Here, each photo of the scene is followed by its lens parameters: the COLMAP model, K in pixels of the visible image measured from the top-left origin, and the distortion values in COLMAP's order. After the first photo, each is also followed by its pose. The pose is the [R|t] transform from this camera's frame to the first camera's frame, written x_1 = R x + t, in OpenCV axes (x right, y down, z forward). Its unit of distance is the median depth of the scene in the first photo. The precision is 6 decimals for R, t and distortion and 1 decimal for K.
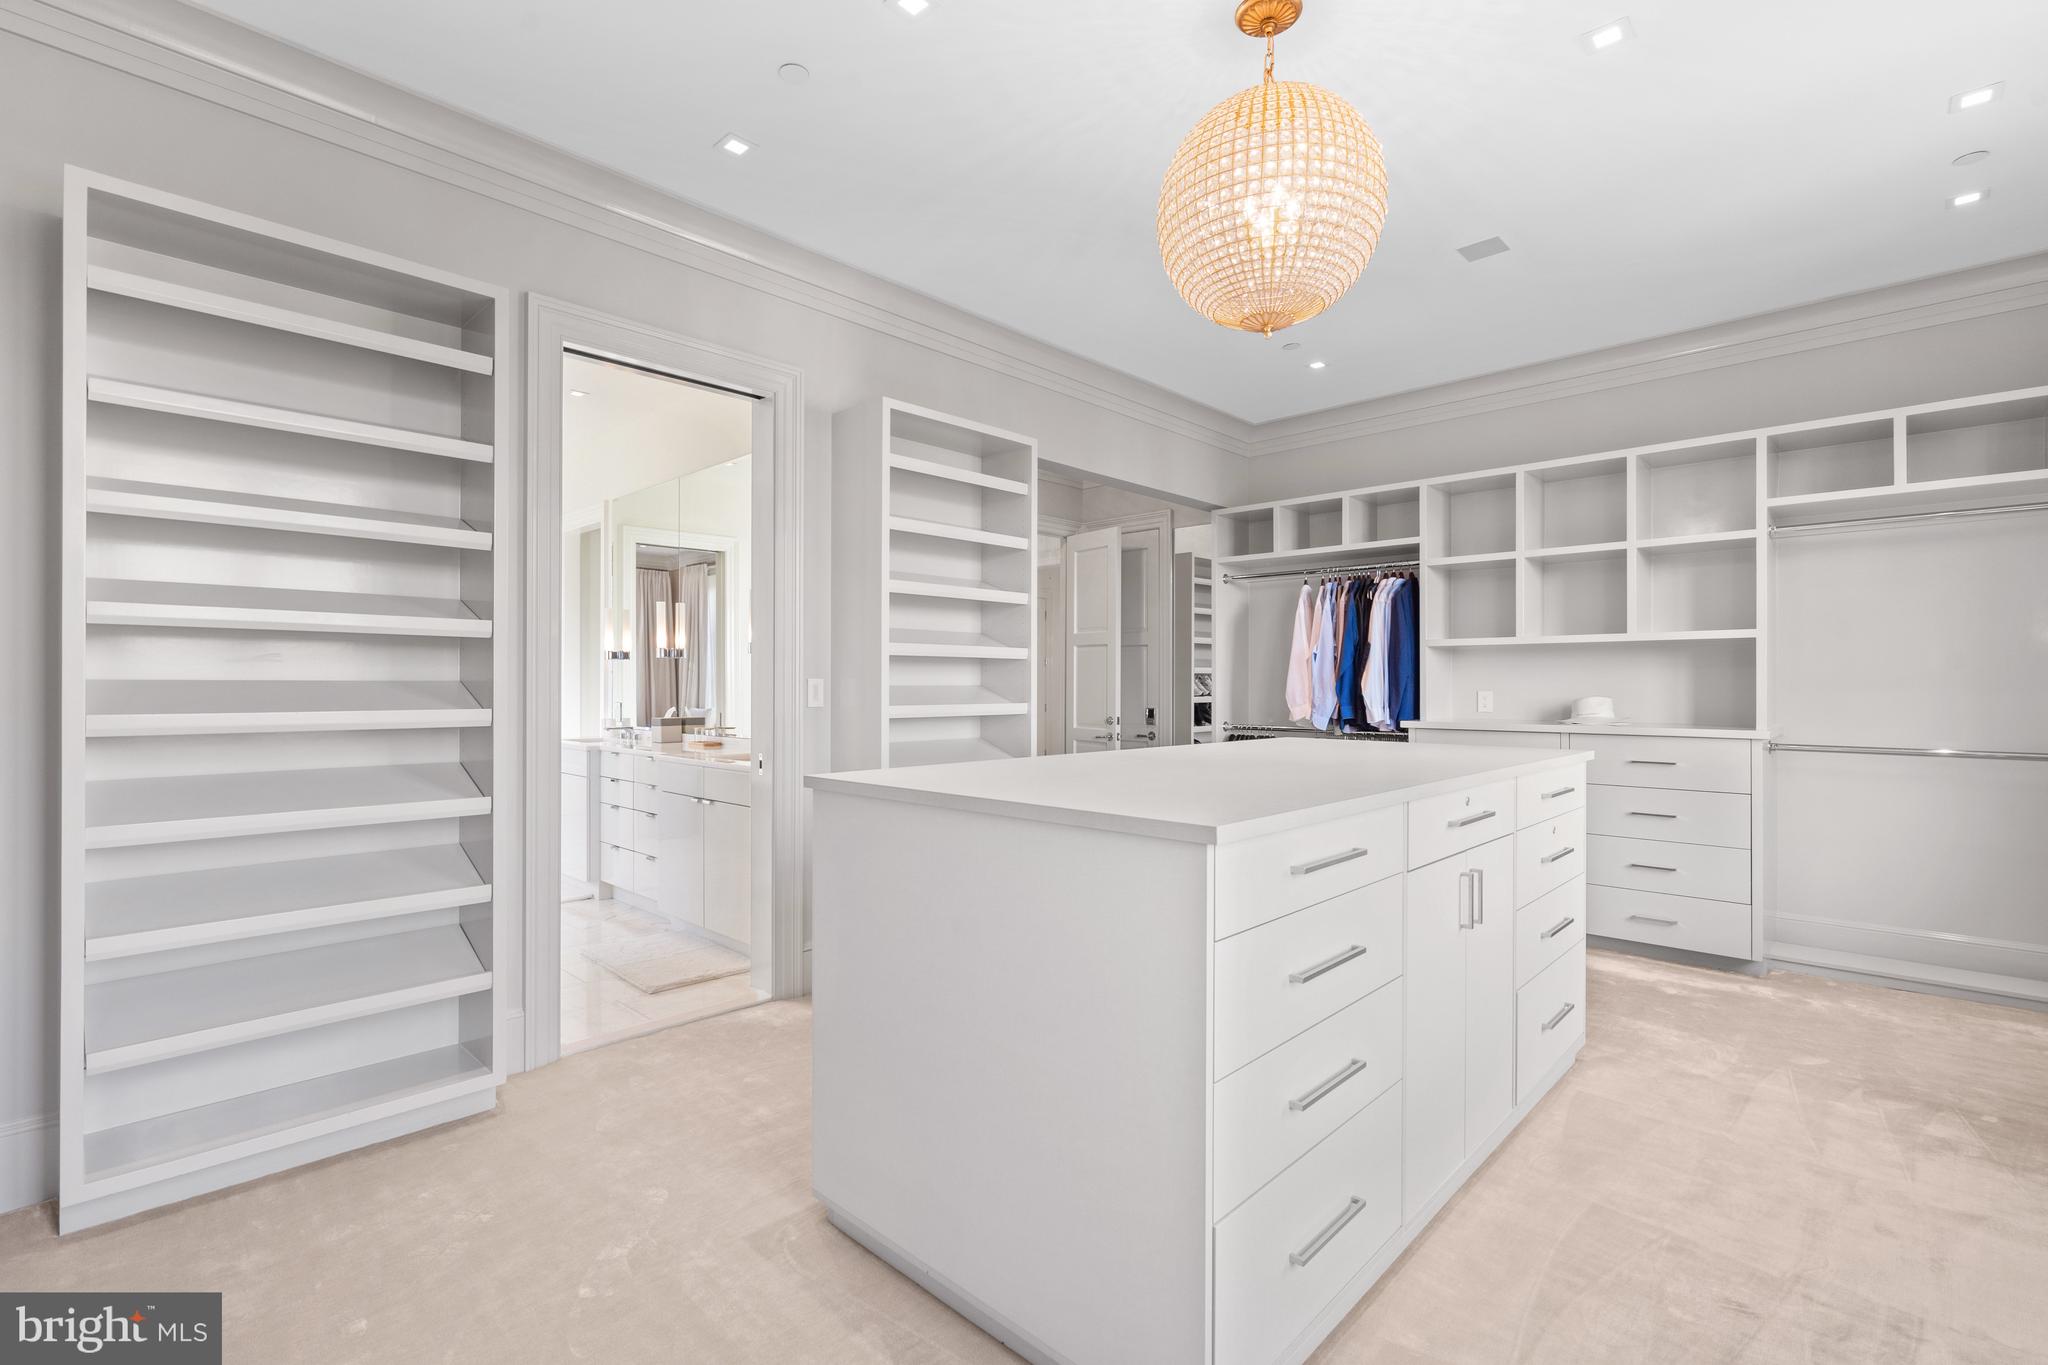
lens RADIAL K [[930.7, 0, 1024.4], [0, 930.7, 682.0], [0, 0, 1]] dist [-0.013806, 0.000532]
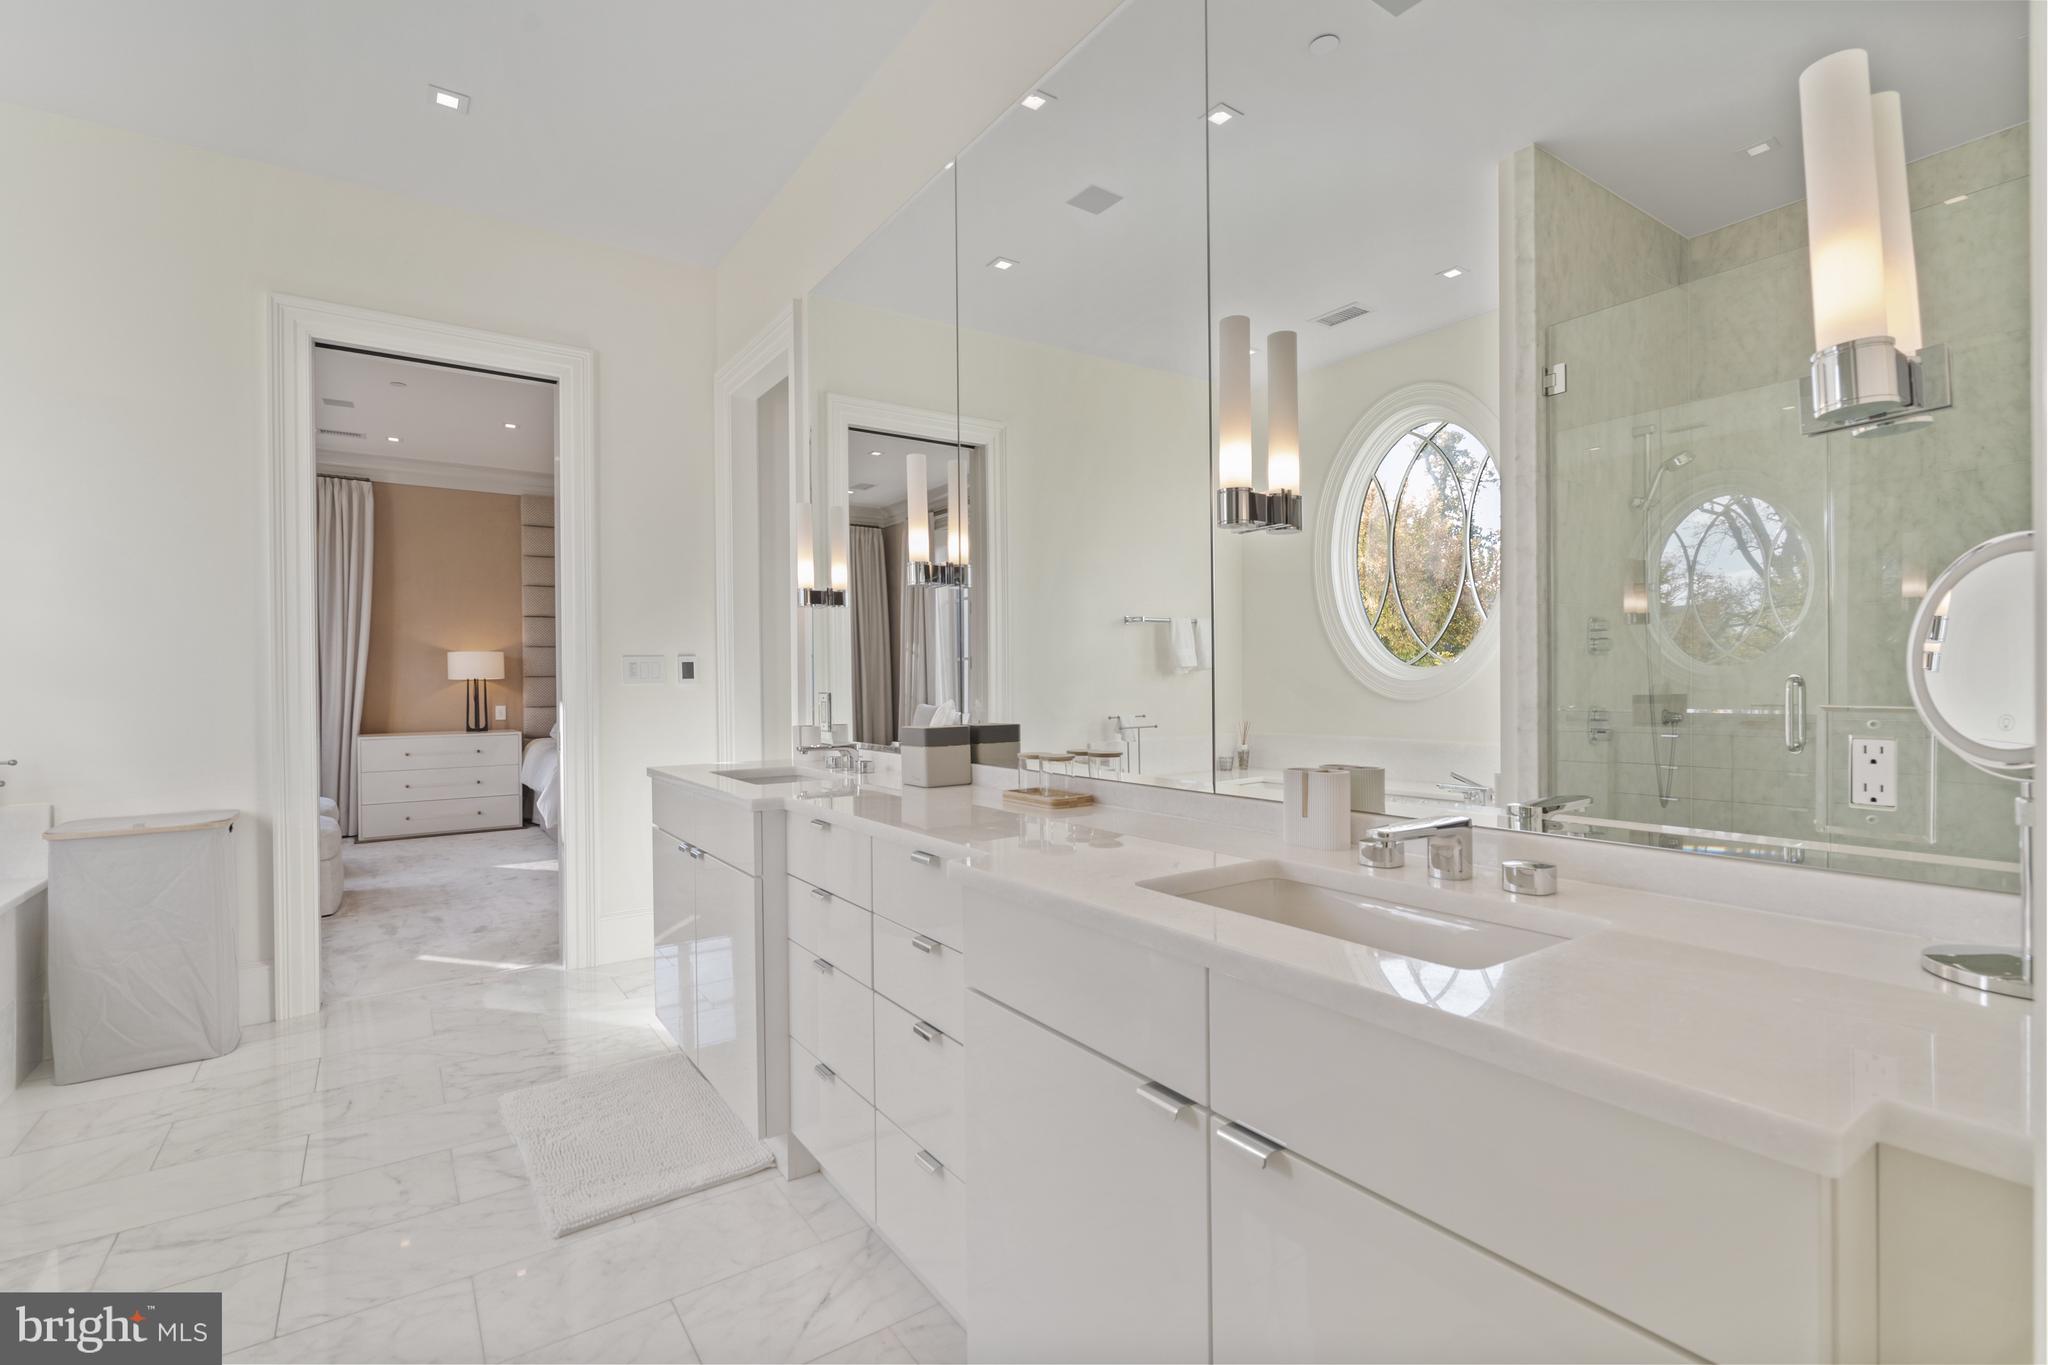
lens RADIAL K [[930.7, 0, 1022.0], [0, 930.7, 683.1], [0, 0, 1]] dist [-0.013806, 0.000532]
pose [[0.980409, -0.011674, -0.196624, -0.282705], [0.012328, 0.999922, 0.002102, 0.019857], [0.196584, -0.004485, 0.980477, 0.638370]]
